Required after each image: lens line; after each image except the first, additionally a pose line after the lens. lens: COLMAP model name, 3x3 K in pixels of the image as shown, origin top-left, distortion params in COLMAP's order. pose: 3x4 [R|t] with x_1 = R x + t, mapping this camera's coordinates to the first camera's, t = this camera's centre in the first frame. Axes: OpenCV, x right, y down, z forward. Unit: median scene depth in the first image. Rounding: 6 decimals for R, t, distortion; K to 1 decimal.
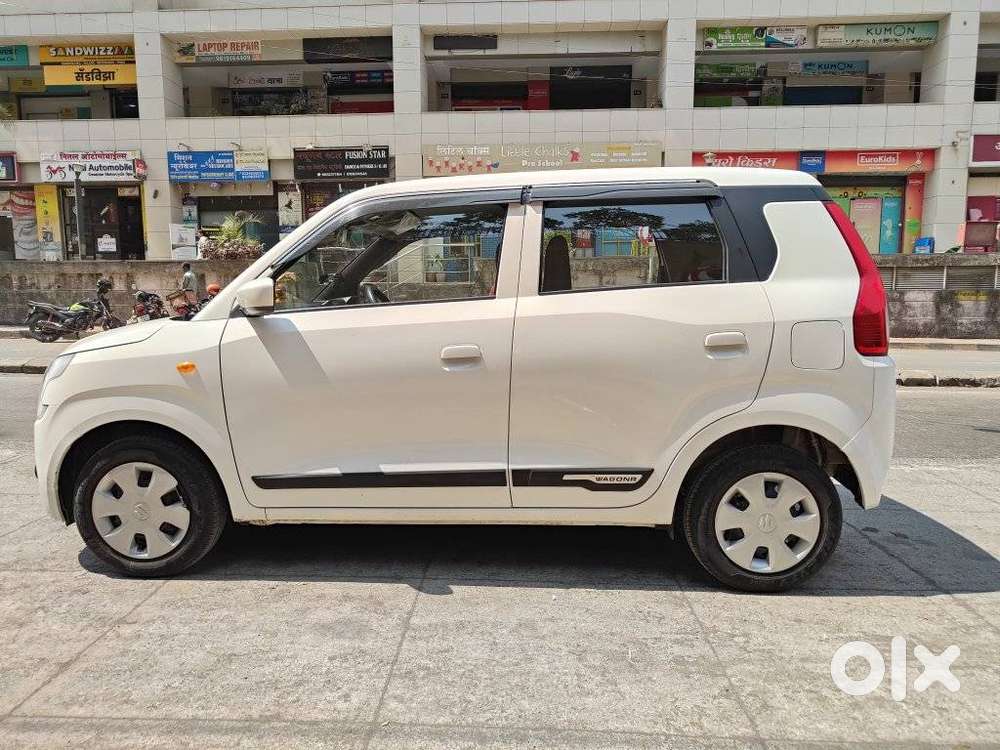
lens RADIAL K [[695.0, 0, 501.0], [0, 695.0, 374.9], [0, 0, 1]] dist [0.002386, 0.006696]
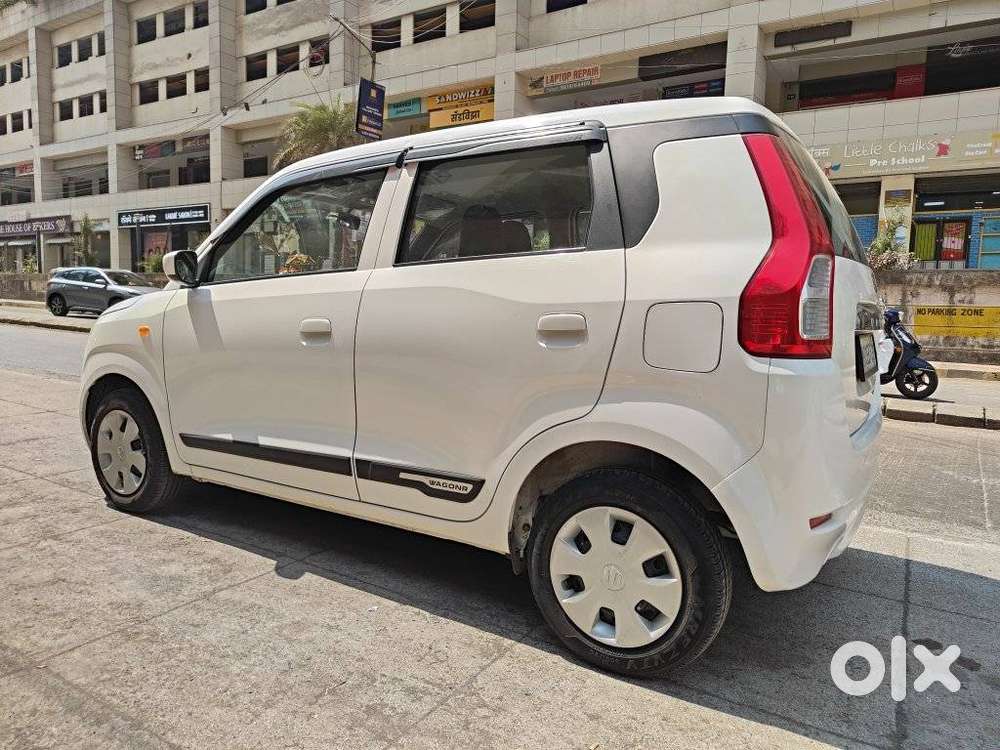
lens RADIAL K [[699.2, 0, 502.9], [0, 699.2, 372.9], [0, 0, 1]] dist [0.001624, 0.006567]
pose [[0.868828, 0.074162, -0.489528, 0.617480], [-0.089603, 0.995944, -0.008147, 0.015310], [0.486939, 0.050941, 0.871949, 0.287396]]
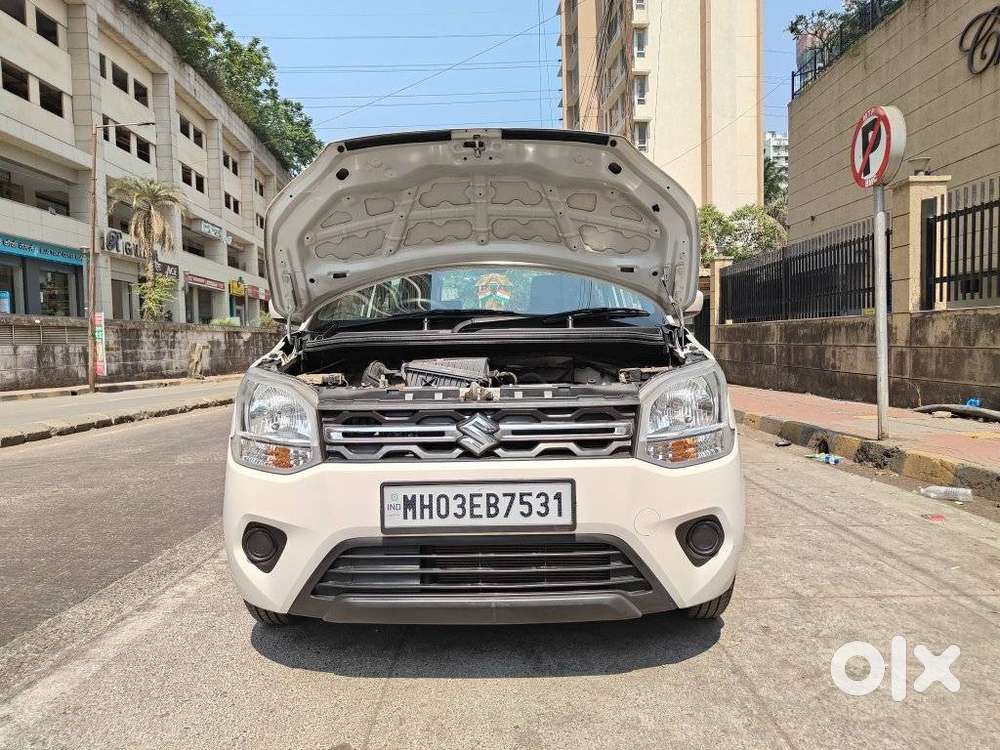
lens RADIAL K [[699.2, 0, 502.9], [0, 699.2, 372.9], [0, 0, 1]] dist [0.001624, 0.006567]
pose [[-0.031239, -0.040683, 0.998684, -1.434686], [0.140072, 0.989133, 0.044676, -0.087065], [-0.989648, 0.141284, -0.025201, 1.290779]]
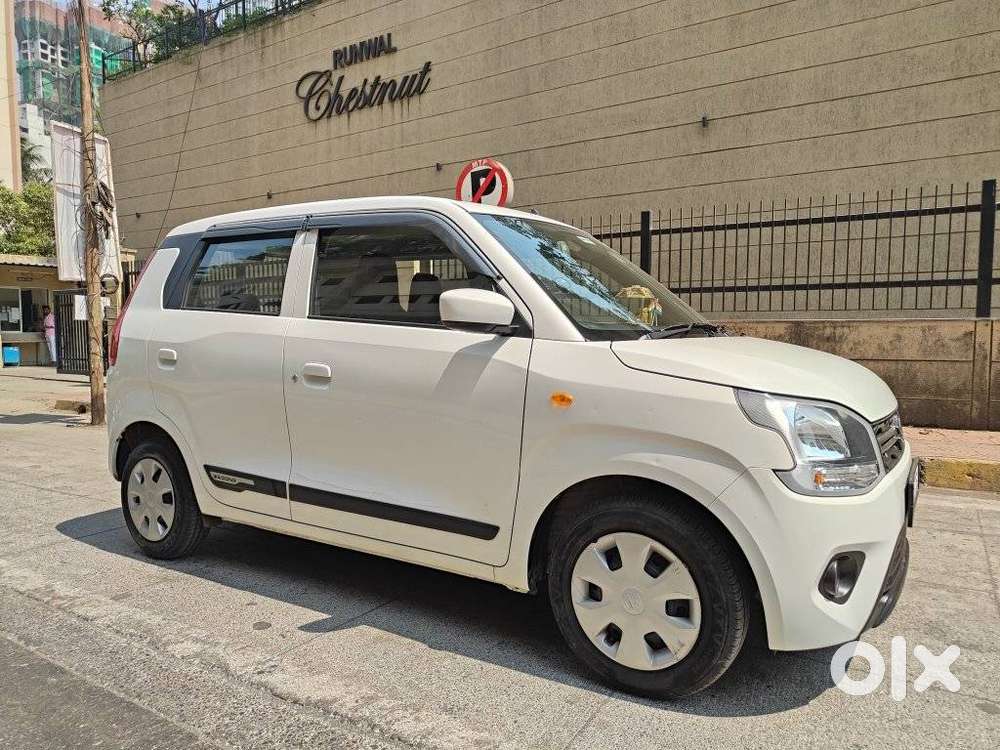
lens RADIAL K [[695.0, 0, 501.0], [0, 695.0, 374.9], [0, 0, 1]] dist [0.002386, 0.006696]
pose [[-0.861611, -0.025154, 0.506946, -0.751574], [0.065094, 0.985048, 0.159511, -0.236994], [-0.503379, 0.170435, -0.847090, 2.268767]]
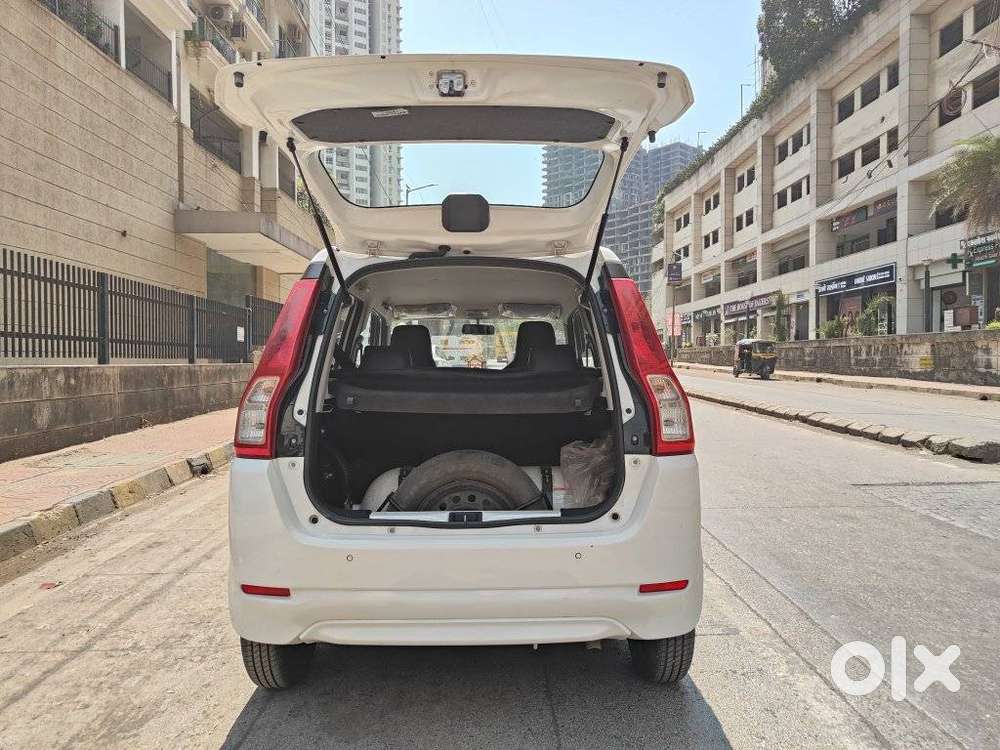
lens RADIAL K [[695.0, 0, 501.0], [0, 695.0, 374.9], [0, 0, 1]] dist [0.002386, 0.006696]
pose [[0.054849, 0.025924, -0.998158, 1.389363], [-0.111579, 0.993561, 0.019673, -0.177692], [0.992241, 0.110295, 0.057388, 1.229245]]
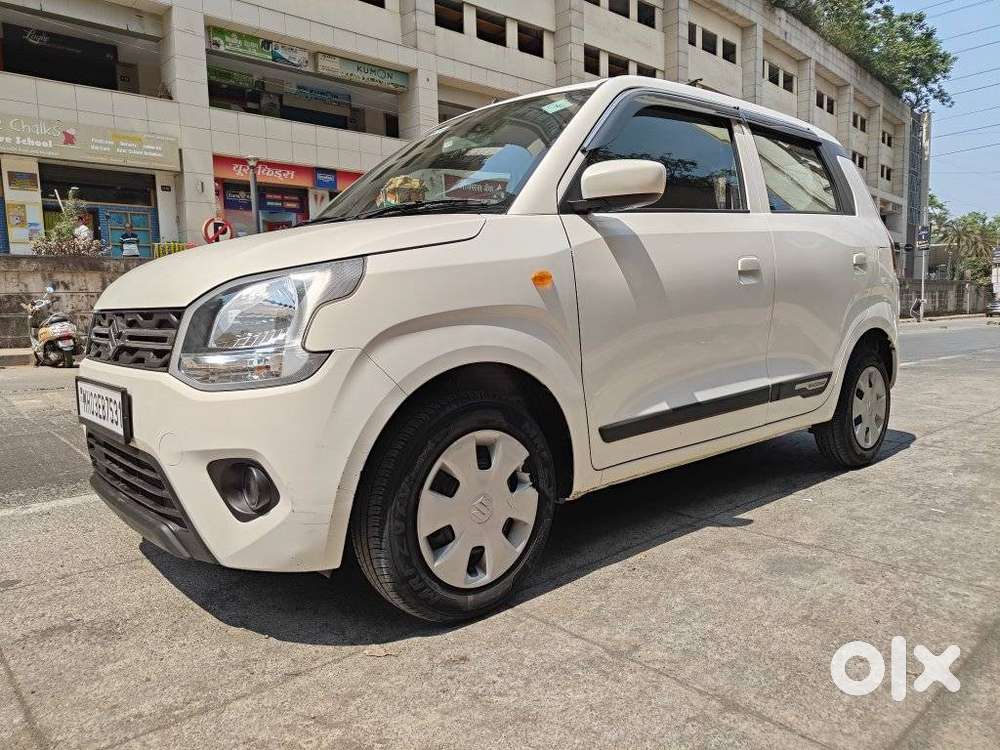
lens RADIAL K [[695.0, 0, 501.0], [0, 695.0, 374.9], [0, 0, 1]] dist [0.002386, 0.006696]
pose [[0.717275, -0.080817, 0.692088, -0.949973], [0.102973, 0.994639, 0.009426, 0.072534], [-0.689140, 0.064506, 0.721752, 0.538069]]
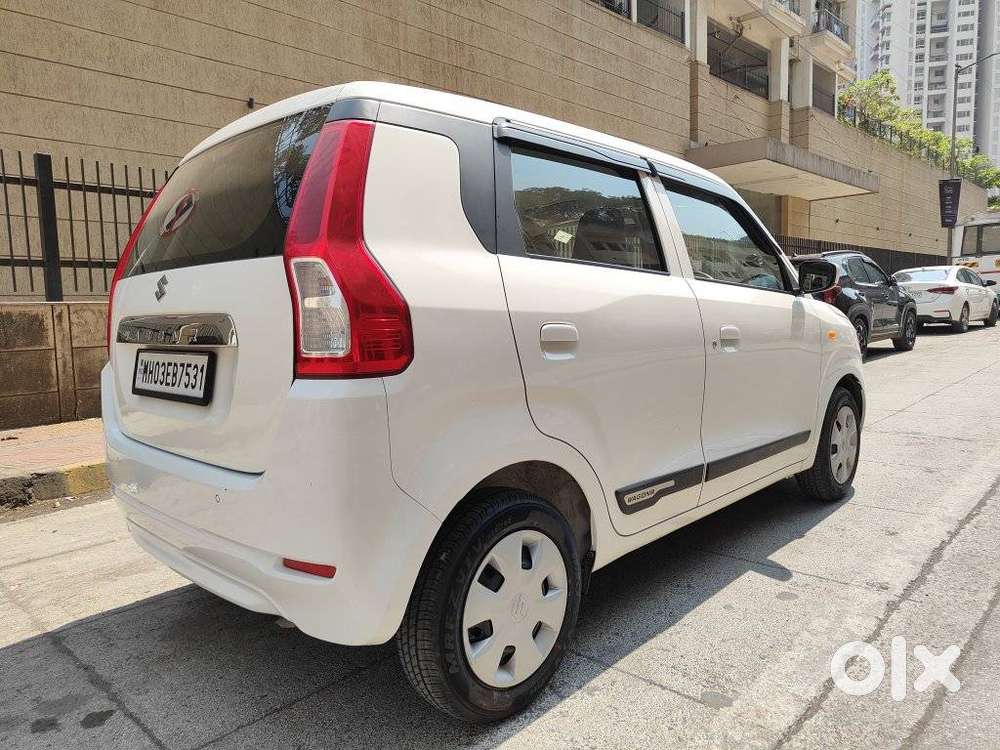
lens RADIAL K [[690.2, 0, 500.0], [0, 690.2, 375.0], [0, 0, 1]] dist [0.008200, 0.004956]
pose [[-0.663841, 0.096254, -0.741653, 0.883653], [-0.055811, 0.982542, 0.177472, -0.197503], [0.745788, 0.159206, -0.646880, 1.952547]]
